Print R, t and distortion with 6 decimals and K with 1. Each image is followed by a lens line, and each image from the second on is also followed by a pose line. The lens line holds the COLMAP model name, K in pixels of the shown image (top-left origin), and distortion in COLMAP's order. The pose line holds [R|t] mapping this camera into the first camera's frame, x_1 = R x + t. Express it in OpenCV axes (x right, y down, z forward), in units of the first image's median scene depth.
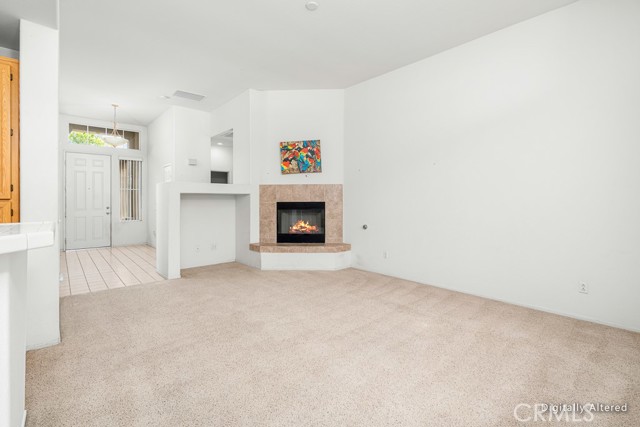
lens RADIAL K [[295.8, 0, 315.3], [0, 295.8, 198.5], [0, 0, 1]] dist [0.000181, 0.000167]
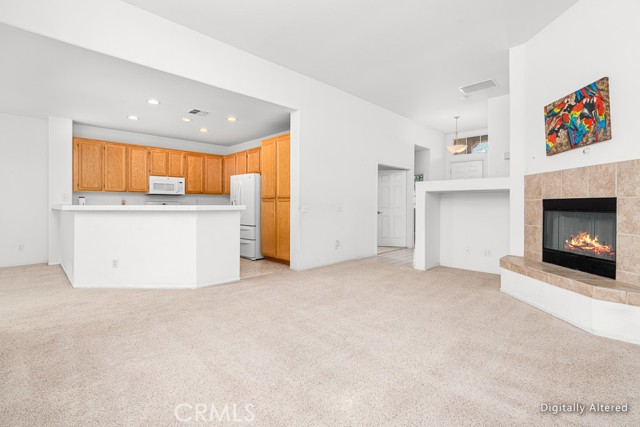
lens RADIAL K [[293.6, 0, 321.0], [0, 293.6, 205.0], [0, 0, 1]] dist [-0.001772, -0.000352]
pose [[0.063699, 0.003724, -0.997962, 0.491495], [0.001711, 0.999991, 0.003841, 0.021199], [0.997968, -0.001952, 0.063692, 0.471658]]
